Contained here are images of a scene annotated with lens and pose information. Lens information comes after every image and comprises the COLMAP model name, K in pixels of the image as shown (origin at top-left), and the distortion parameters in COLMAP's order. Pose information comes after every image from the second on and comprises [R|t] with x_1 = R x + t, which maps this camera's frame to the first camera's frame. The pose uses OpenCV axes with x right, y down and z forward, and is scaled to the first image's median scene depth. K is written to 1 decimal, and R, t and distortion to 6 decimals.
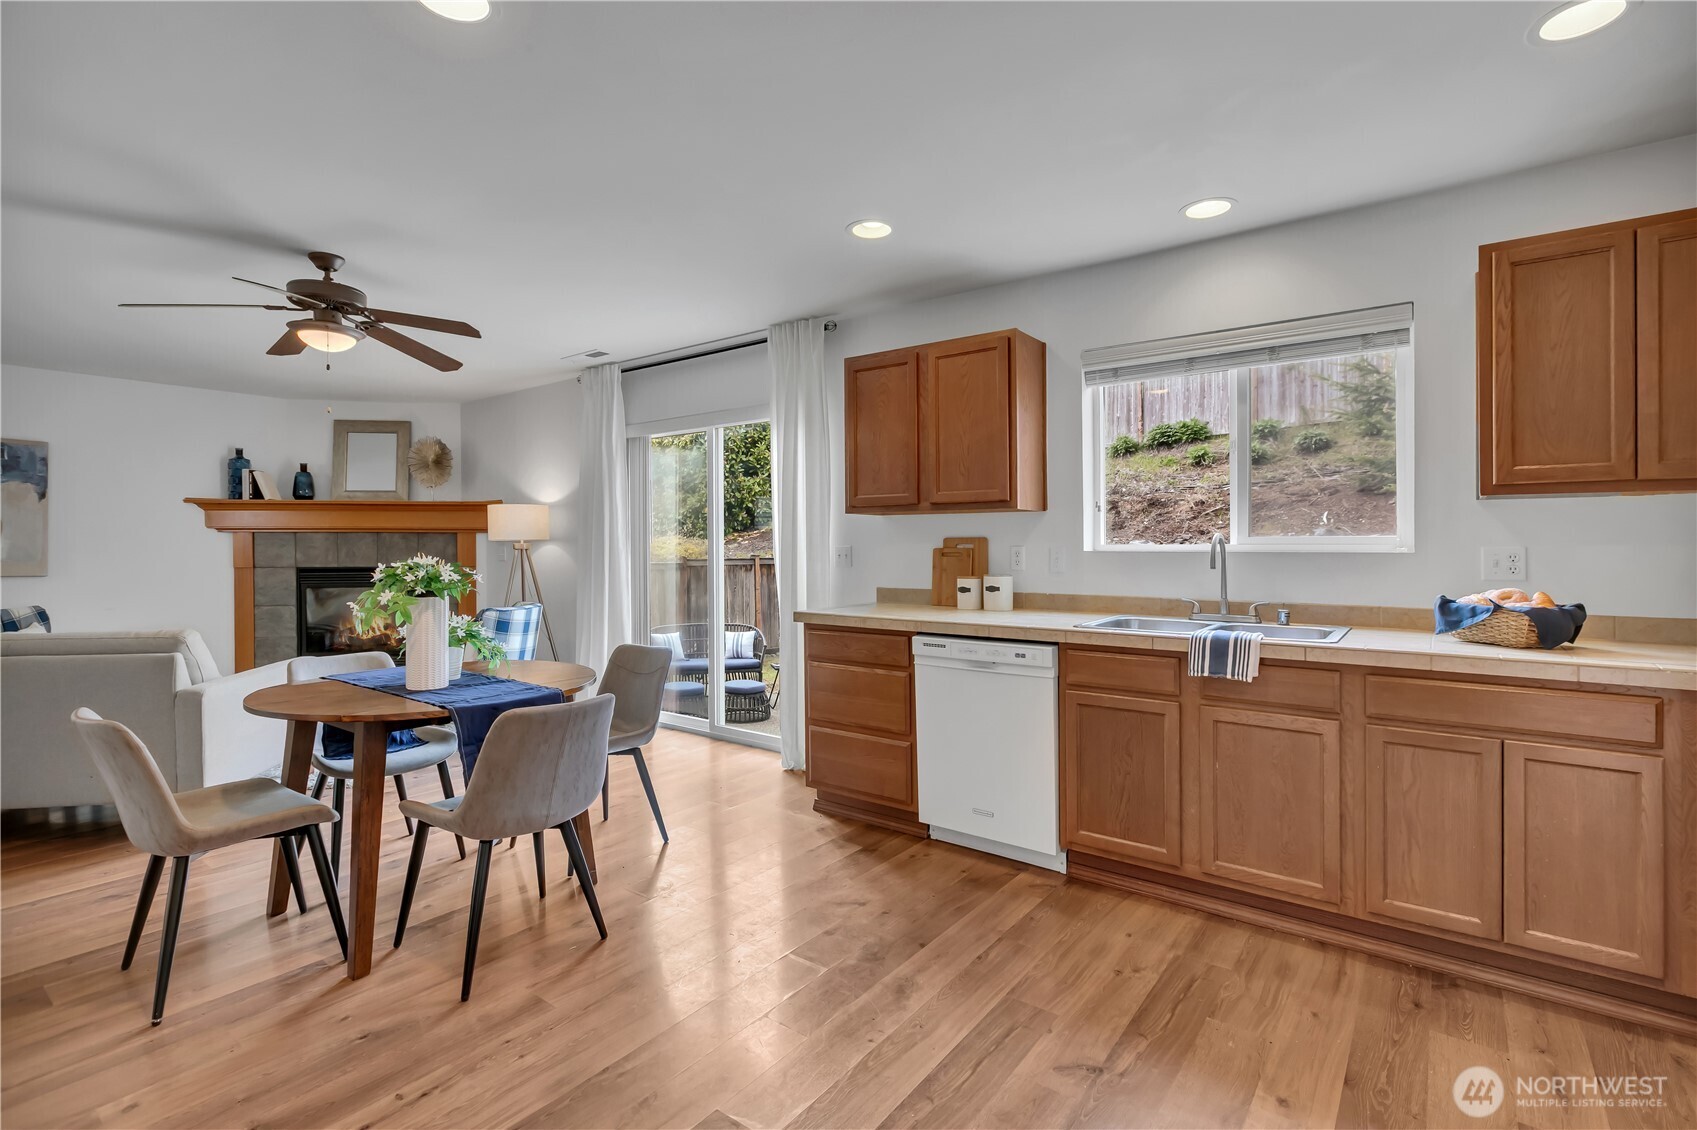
lens RADIAL K [[787.7, 0, 857.6], [0, 787.7, 557.0], [0, 0, 1]] dist [-0.000009, -0.000405]
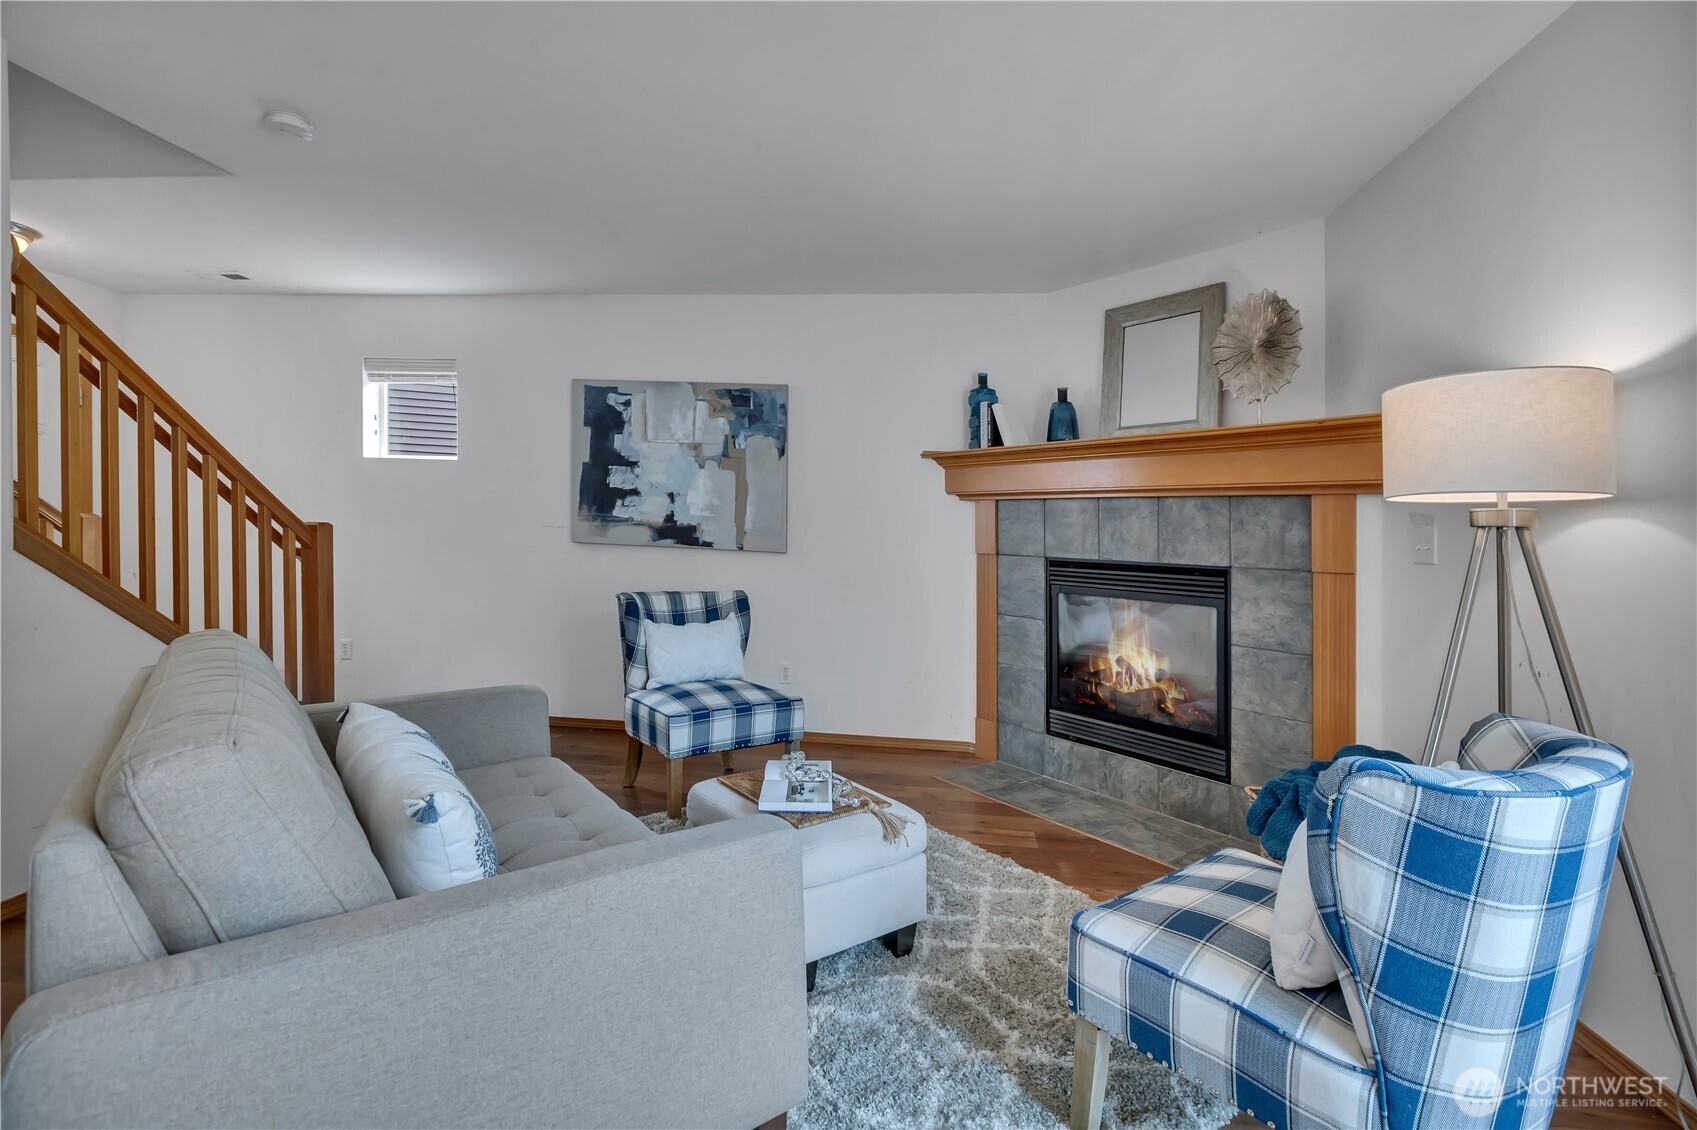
lens RADIAL K [[770.2, 0, 848.5], [0, 770.2, 565.0], [0, 0, 1]] dist [-0.002534, -0.000242]
pose [[0.500301, 0.053399, -0.864203, -0.485049], [-0.044161, 0.998371, 0.036123, 0.008308], [0.864725, 0.020092, 0.501844, 1.022023]]
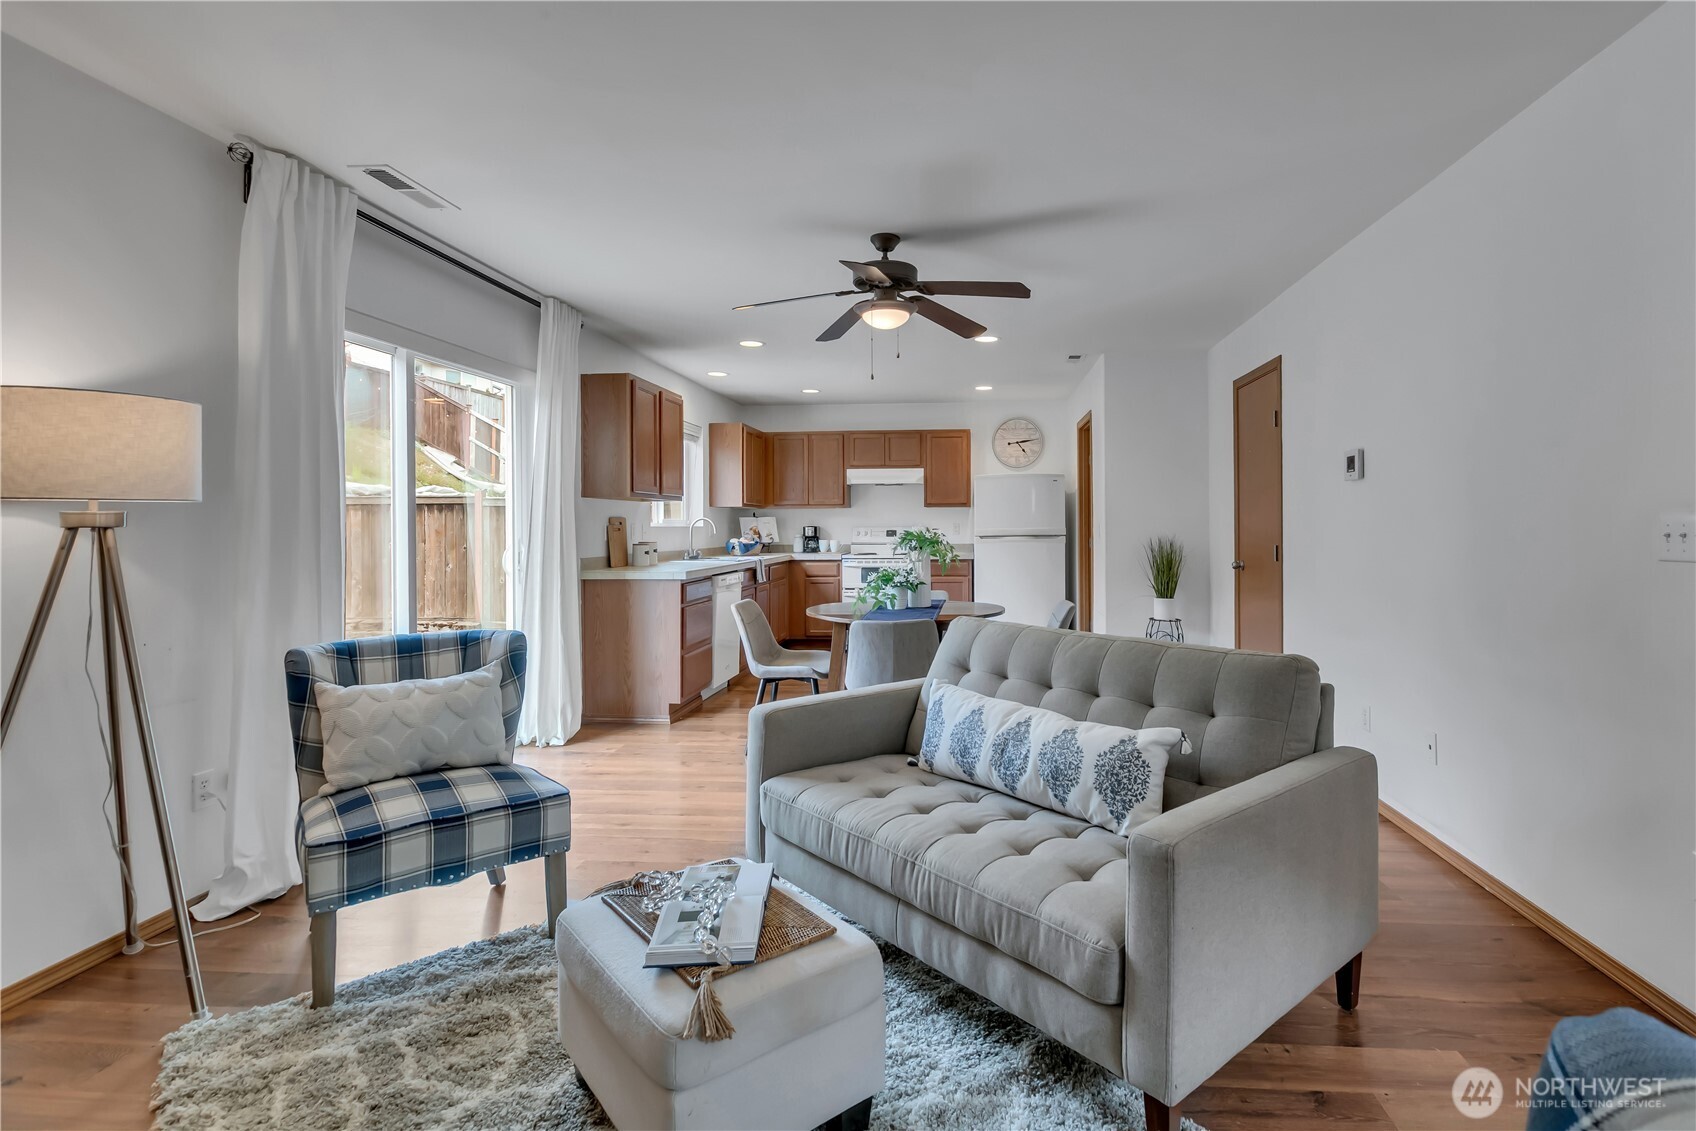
lens RADIAL K [[832.6, 0, 923.4], [0, 832.6, 523.1], [0, 0, 1]] dist [-0.001234, -0.000017]
pose [[-0.543584, 0.005826, 0.839335, -1.521146], [0.018467, 0.999817, 0.005020, -0.013121], [-0.839152, 0.018229, -0.543592, 1.468263]]
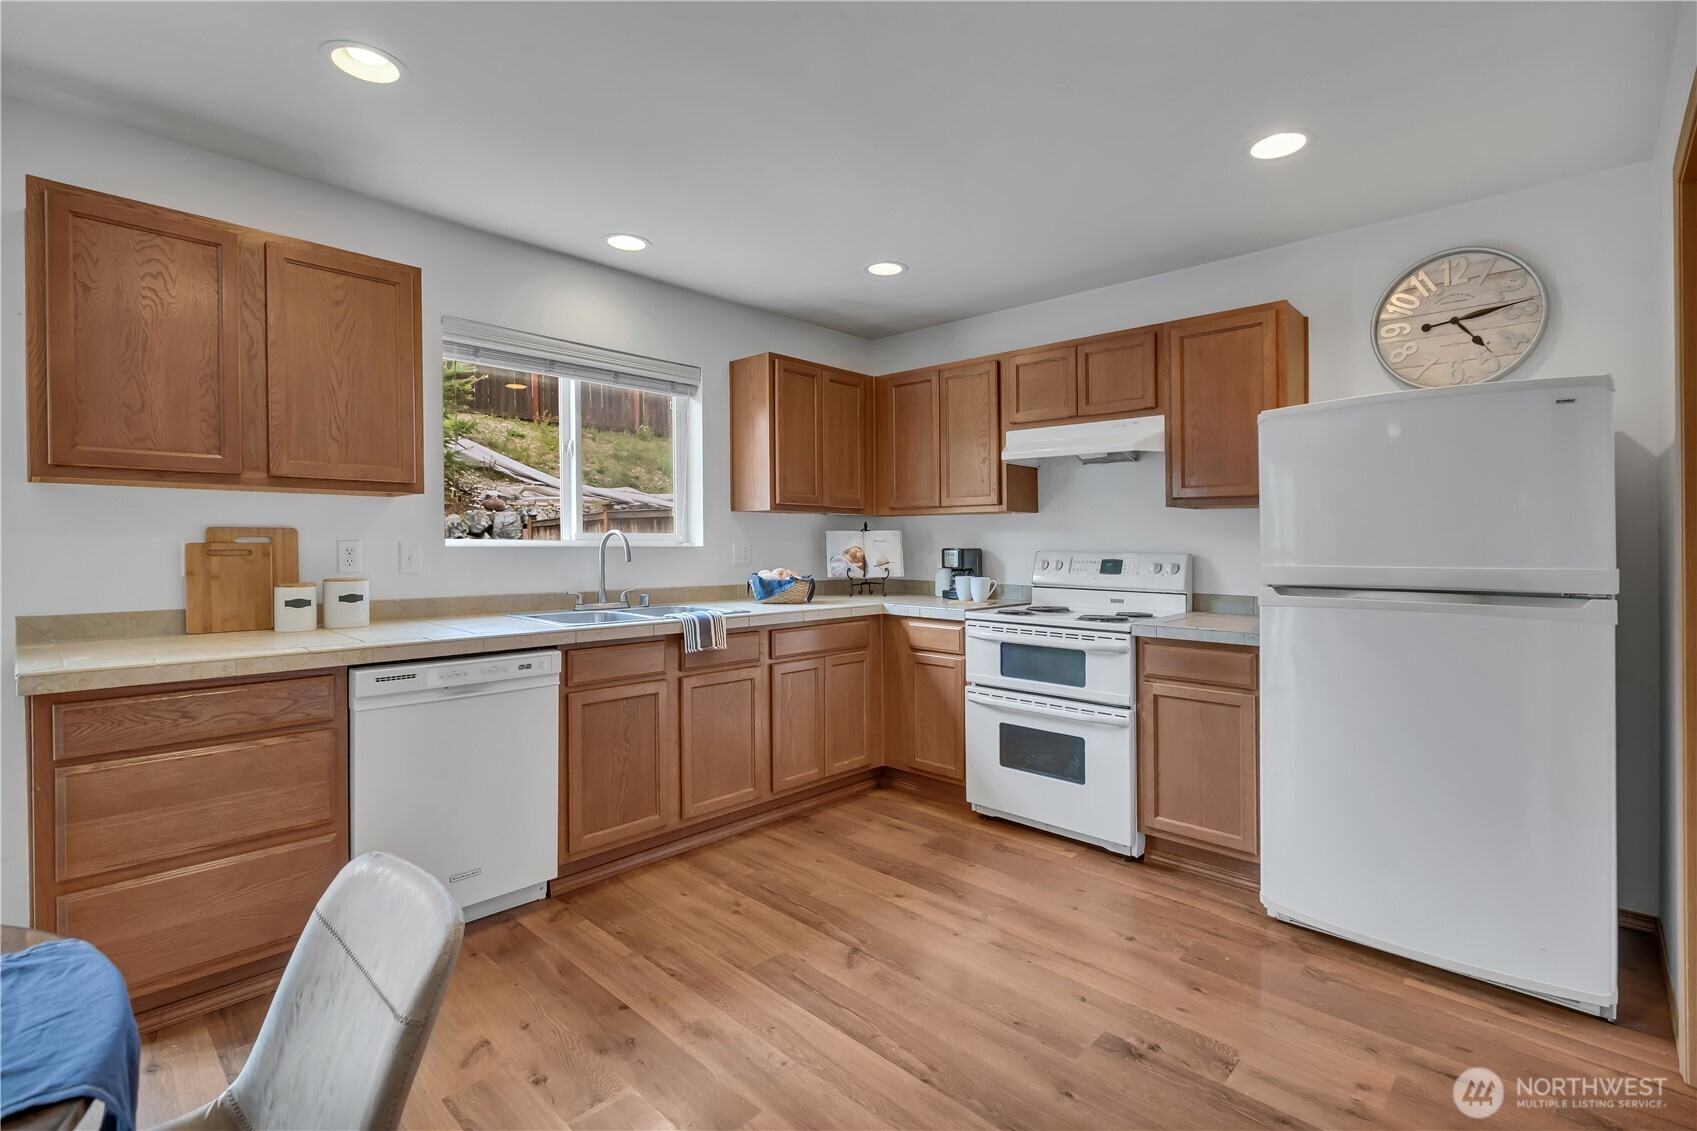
lens RADIAL K [[783.3, 0, 858.6], [0, 783.3, 538.0], [0, 0, 1]] dist [0.001607, 0.000551]
pose [[0.110296, 0.006268, 0.993879, -0.514250], [0.009575, 0.999927, -0.007369, -0.006261], [-0.993853, 0.010329, 0.110228, 0.448779]]
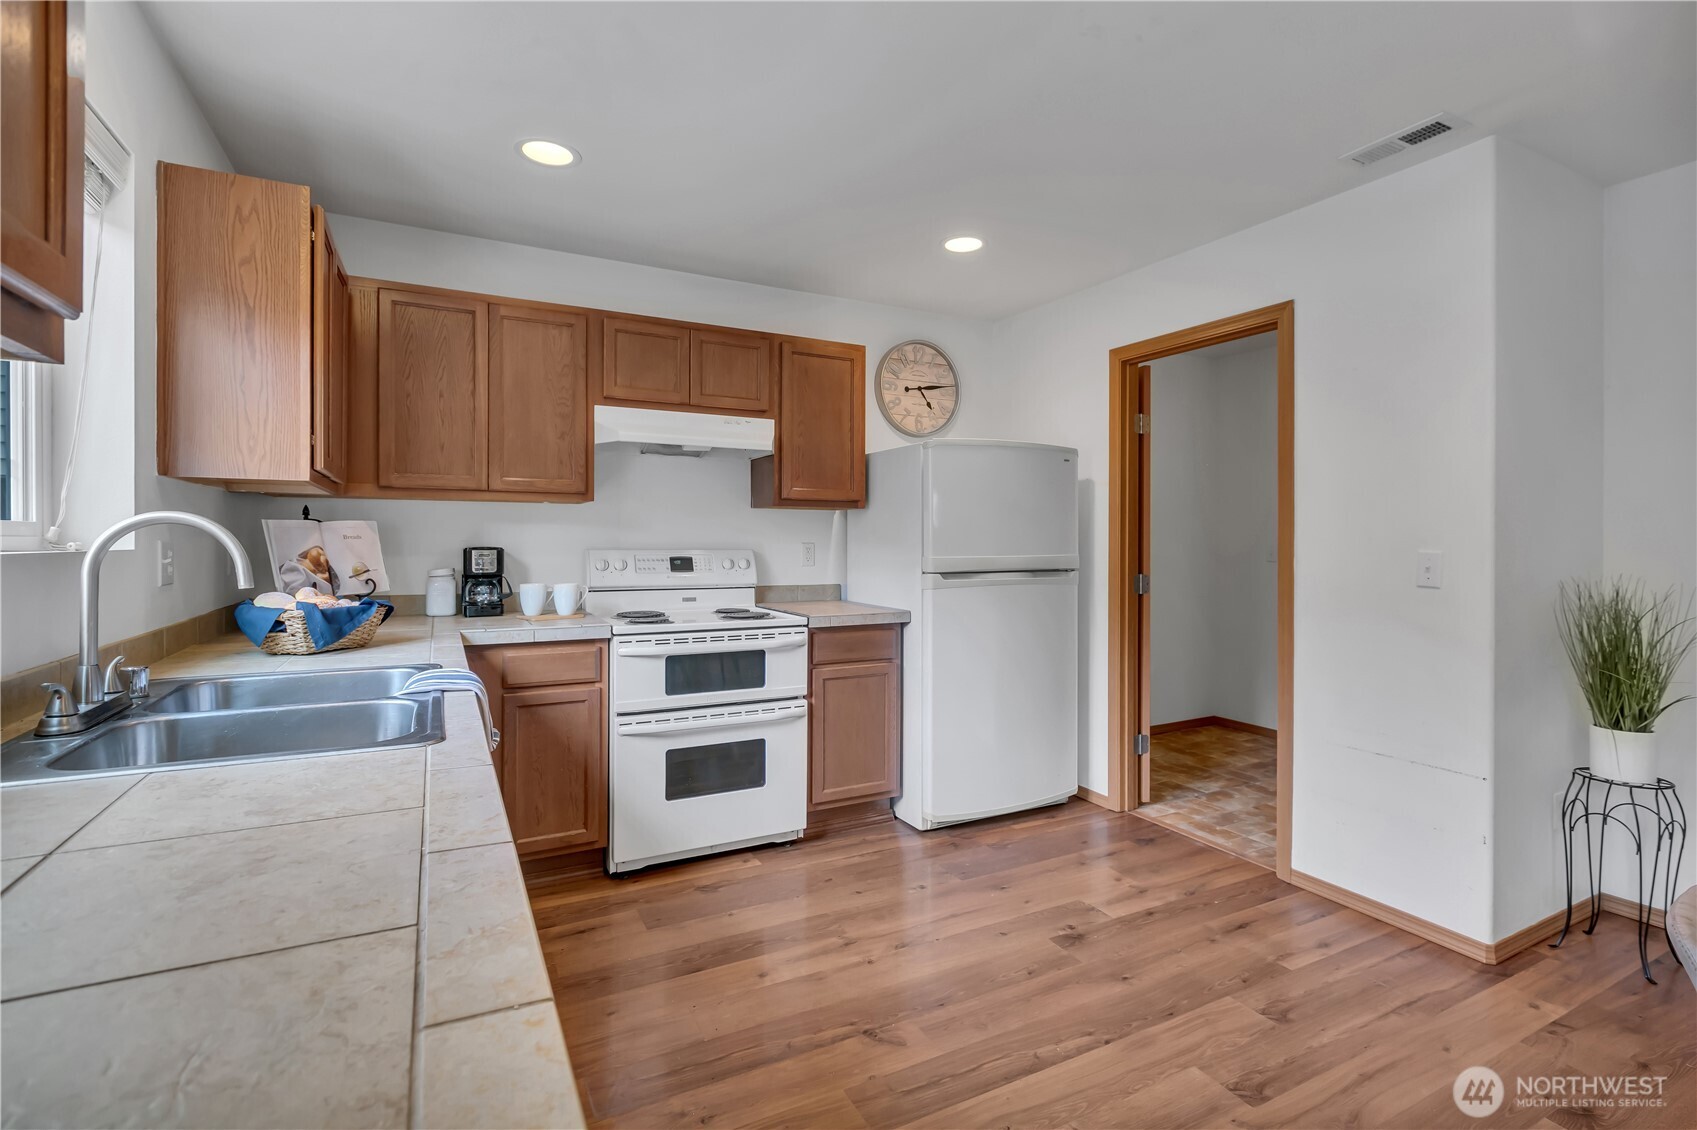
lens RADIAL K [[793.9, 0, 855.9], [0, 793.9, 525.2], [0, 0, 1]] dist [-0.003757, -0.000248]
pose [[-0.904318, 0.001447, 0.426857, -0.075101], [0.000522, 0.999997, -0.002283, -0.020036], [-0.426859, -0.001842, -0.904316, 1.052811]]
